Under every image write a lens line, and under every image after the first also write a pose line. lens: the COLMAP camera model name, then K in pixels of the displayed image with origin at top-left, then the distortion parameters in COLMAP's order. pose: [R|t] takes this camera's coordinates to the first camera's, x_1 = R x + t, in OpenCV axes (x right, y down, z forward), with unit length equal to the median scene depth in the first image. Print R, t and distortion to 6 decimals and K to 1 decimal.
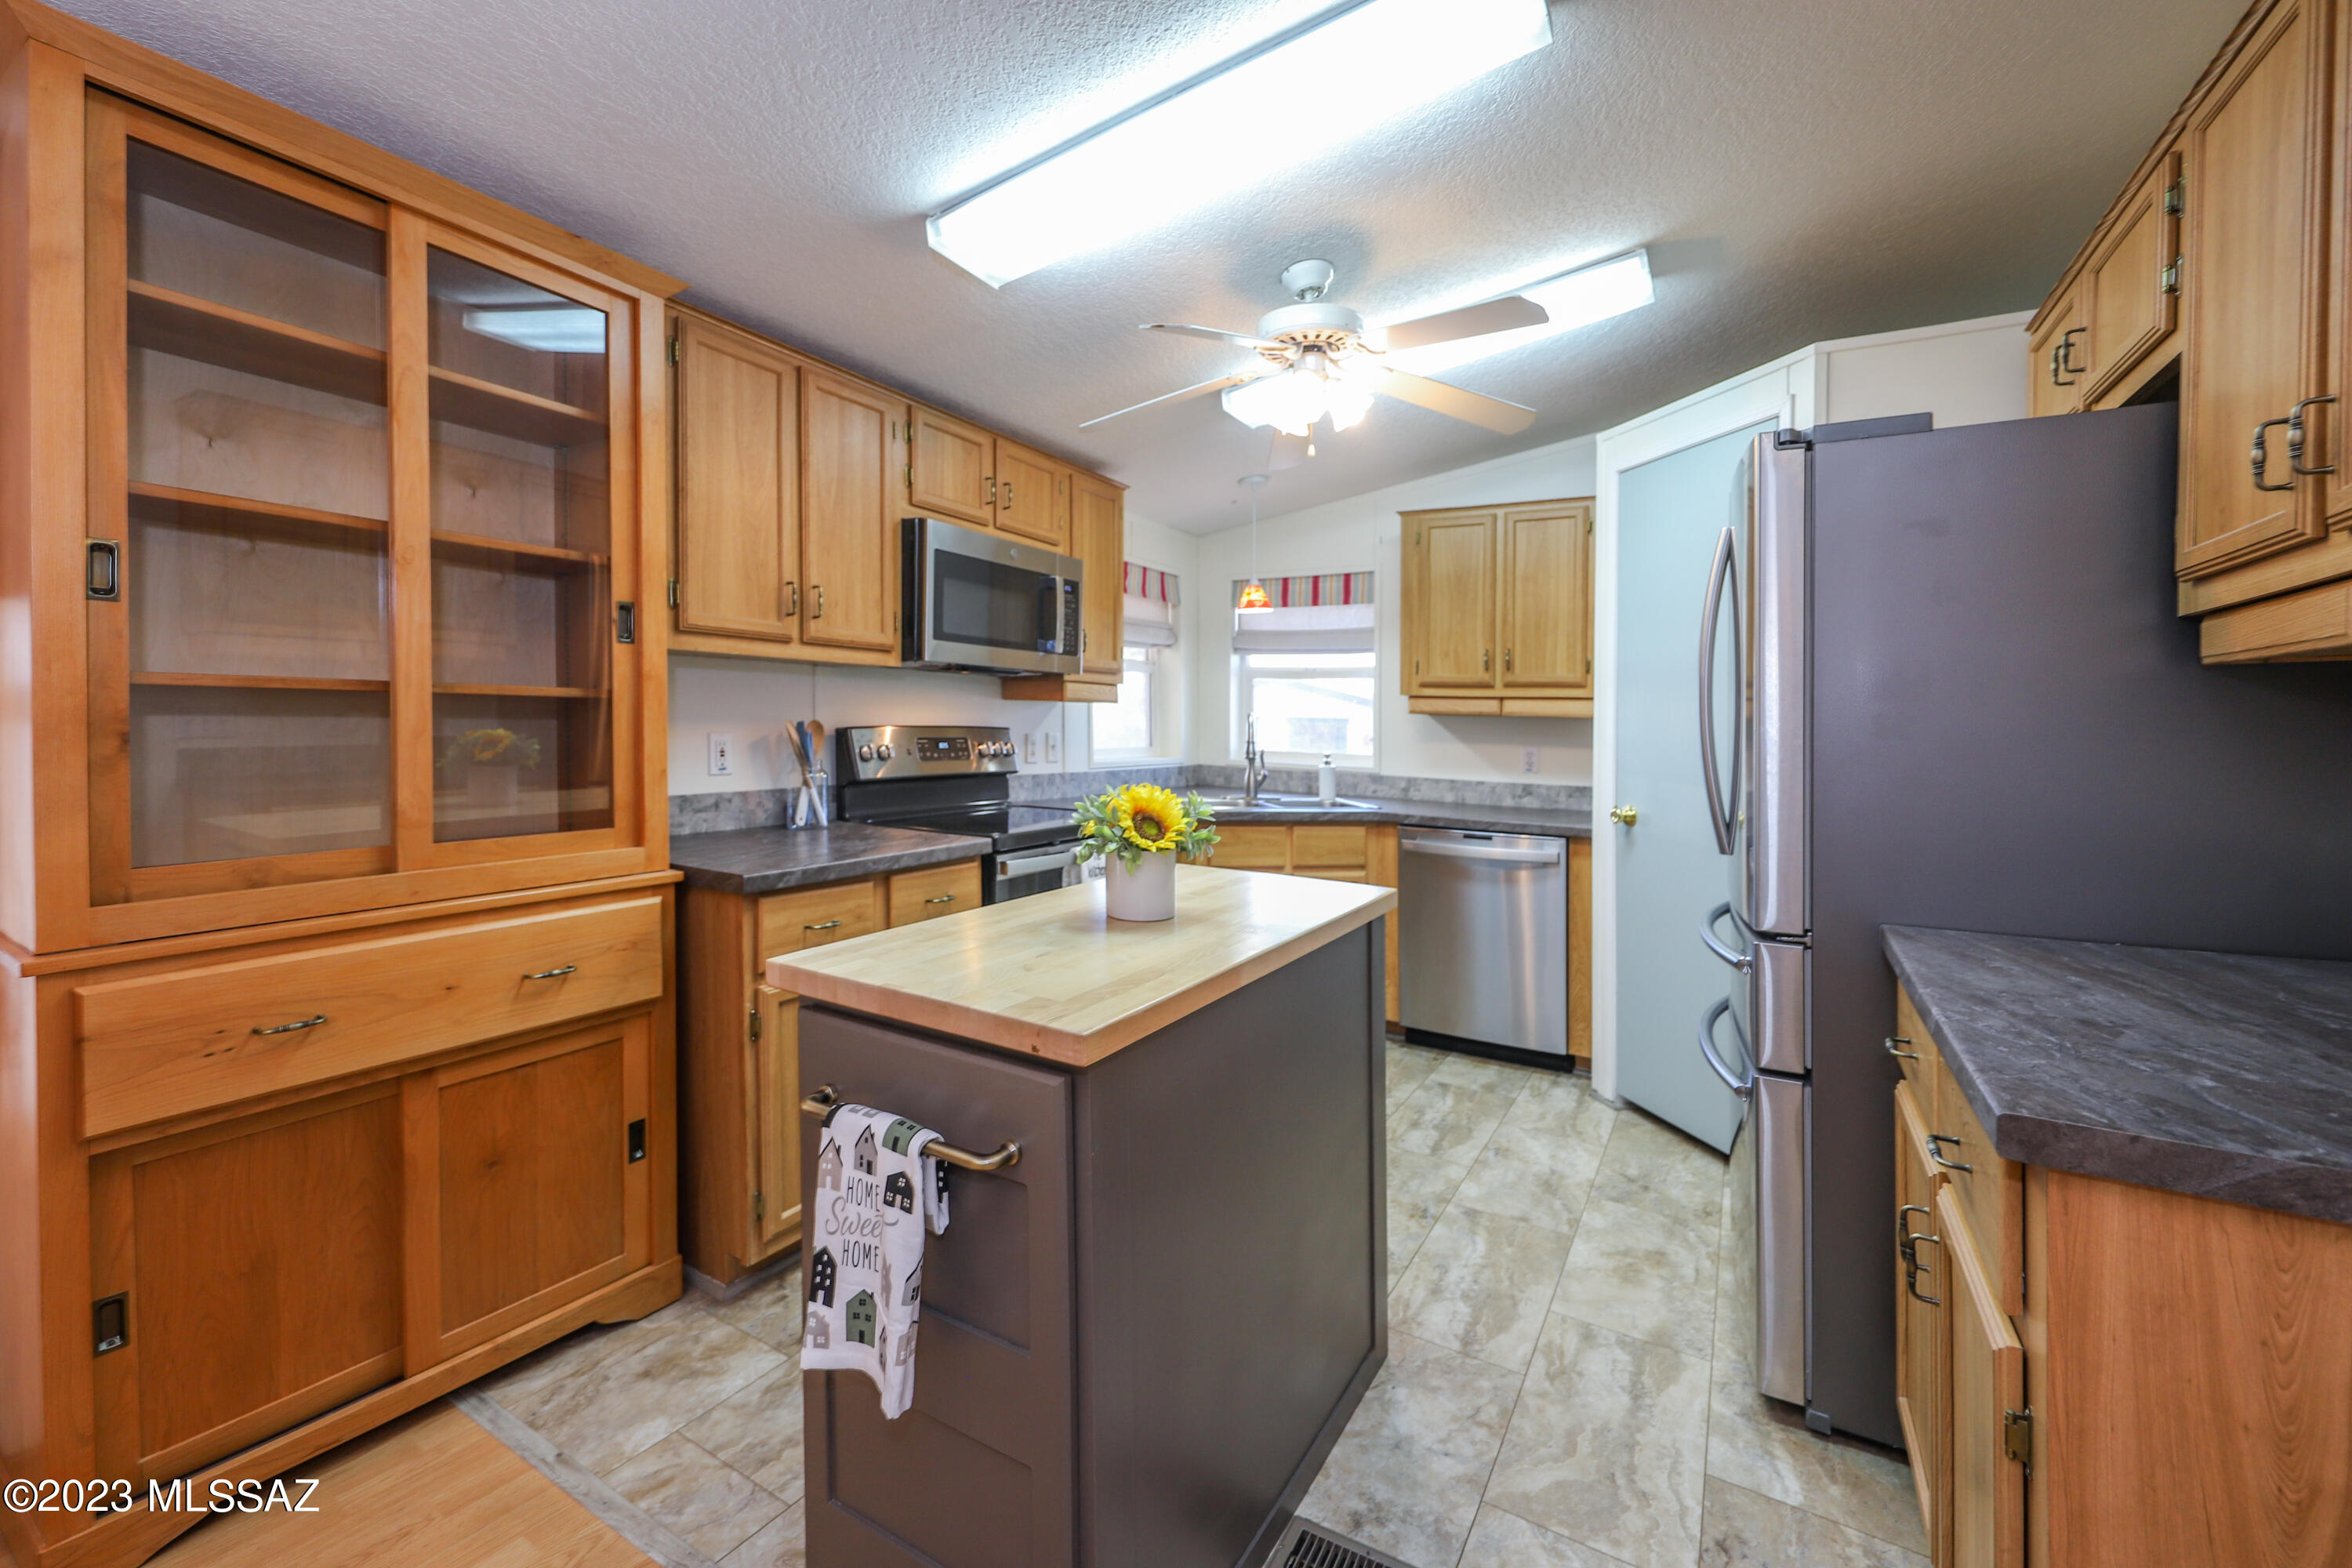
lens RADIAL K [[916.4, 0, 1182.2], [0, 916.4, 764.8], [0, 0, 1]] dist [0.011133, 0.000308]
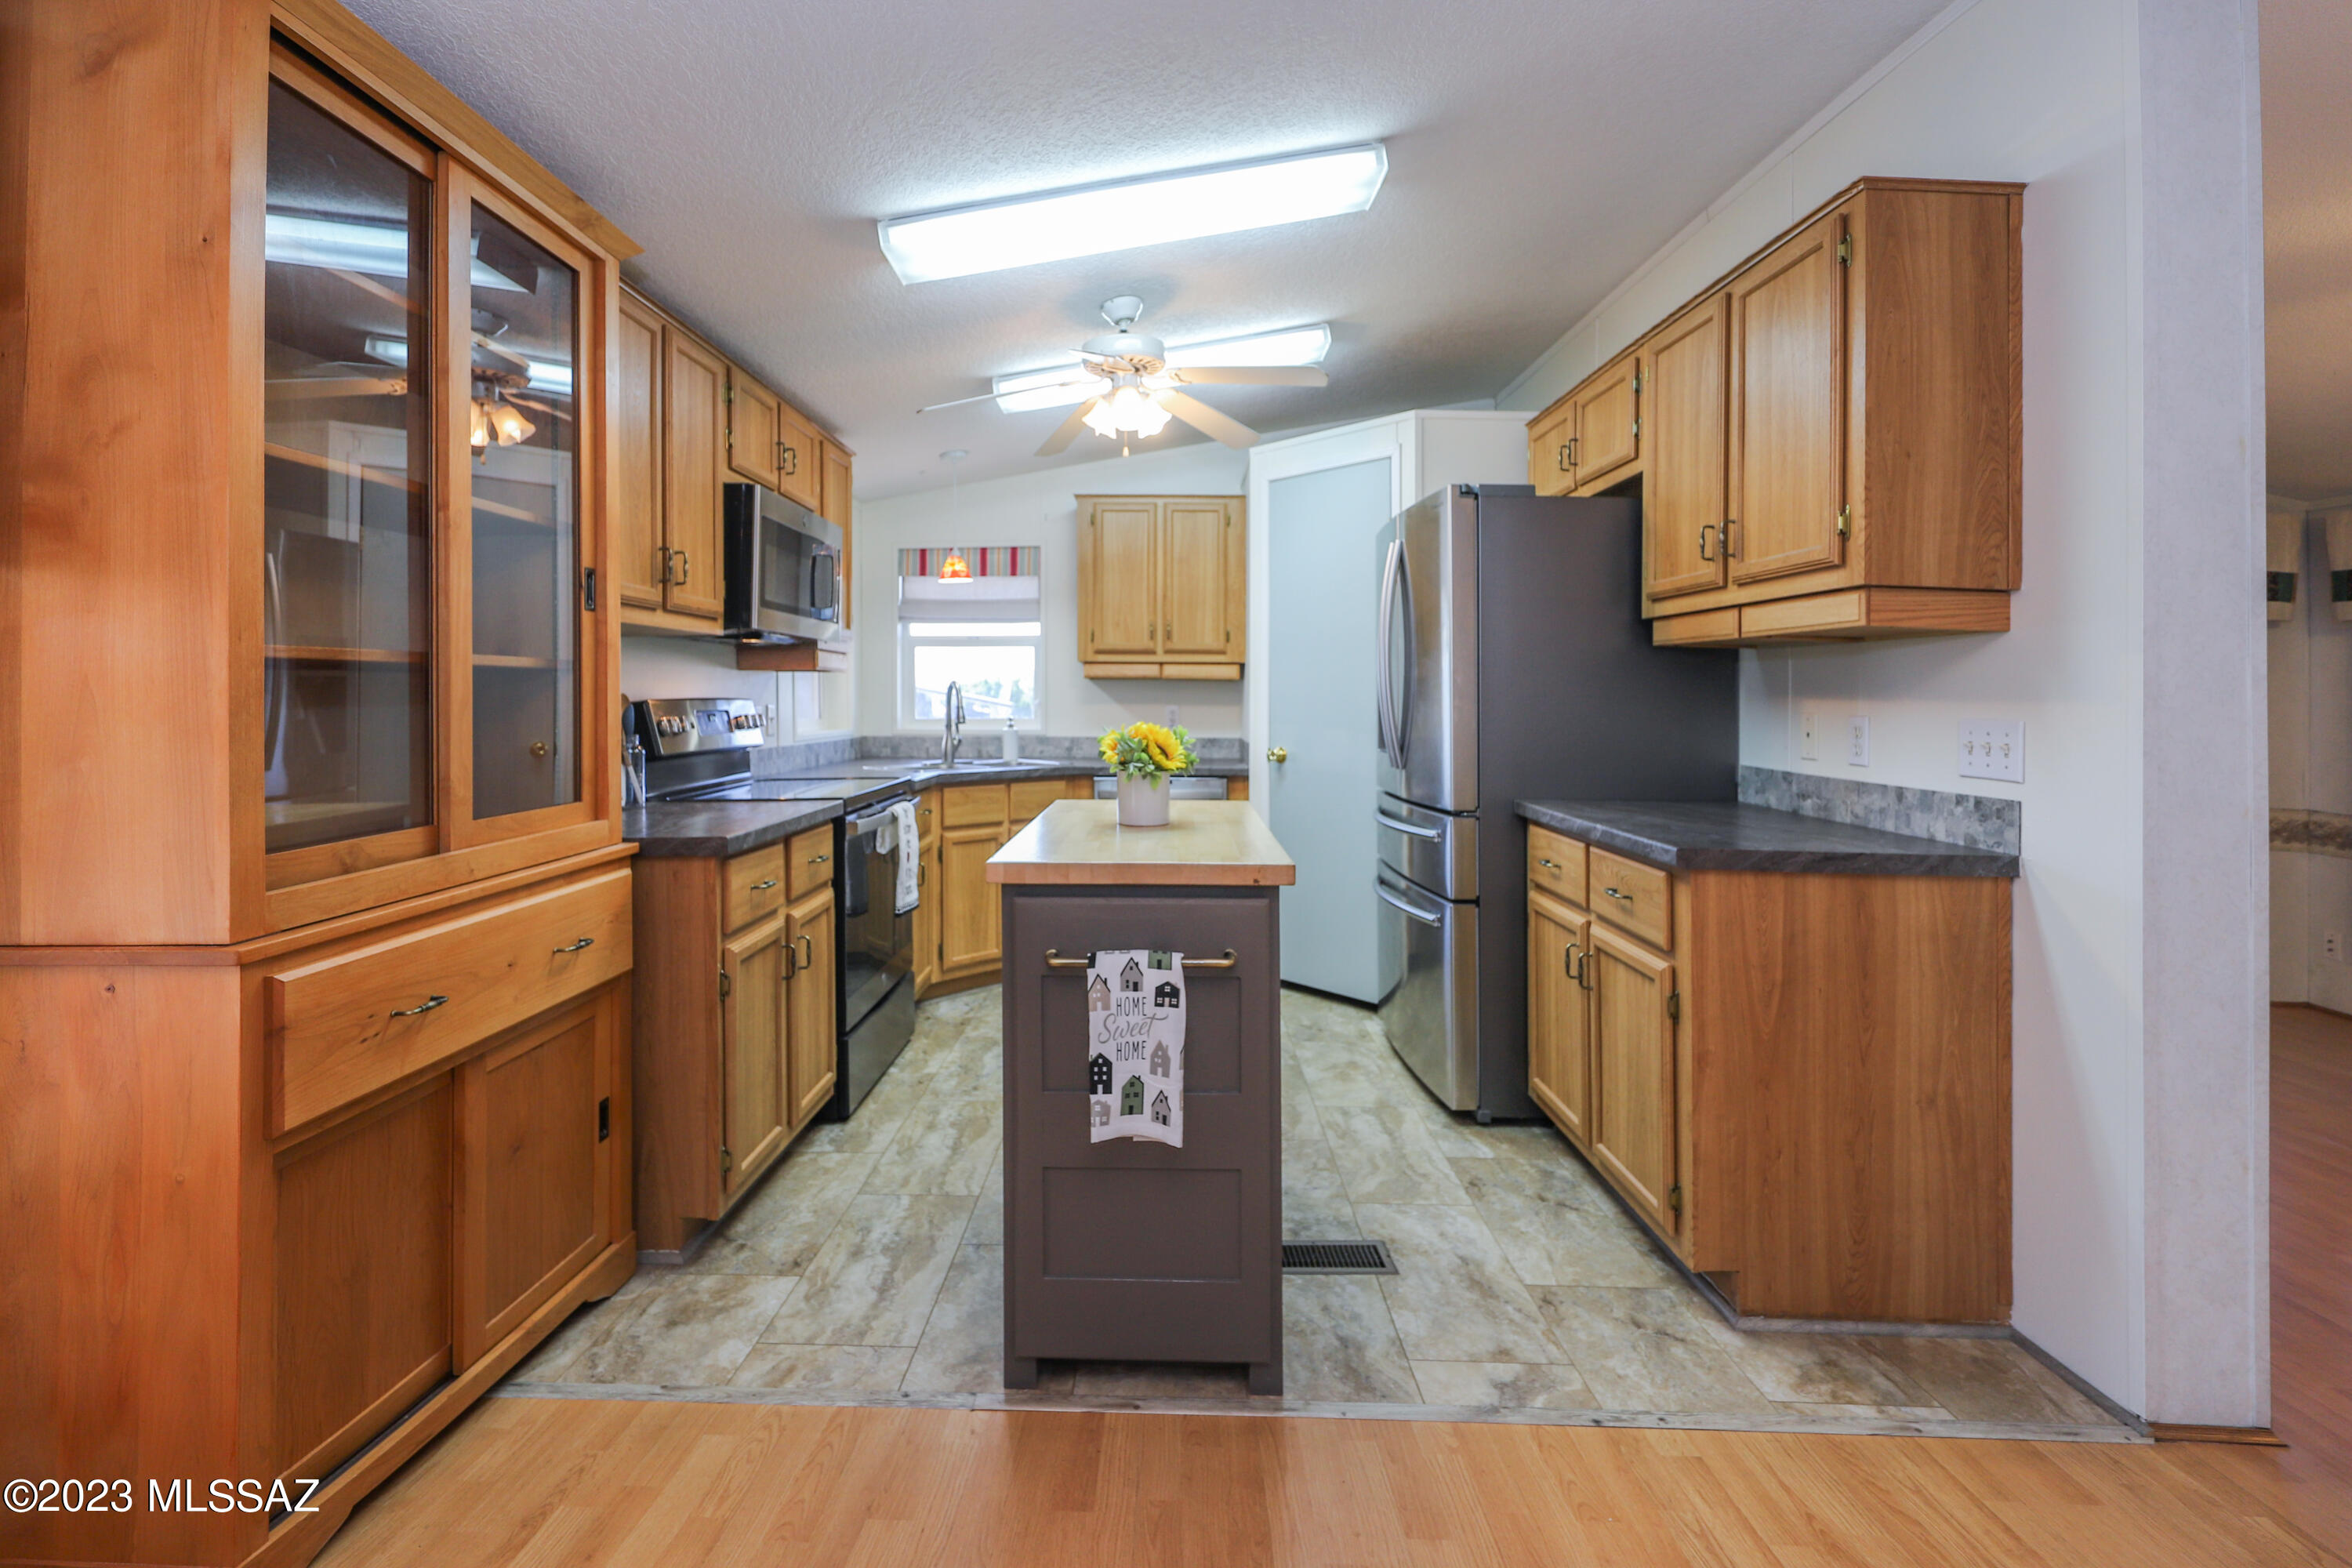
lens RADIAL K [[933.6, 0, 1176.0], [0, 933.6, 784.0], [0, 0, 1]] dist [0.000390, -0.000030]
pose [[0.886651, -0.073945, 0.456490, -0.392521], [0.051339, 0.996771, 0.061745, 0.016942], [-0.459581, -0.031310, 0.887584, -0.127637]]
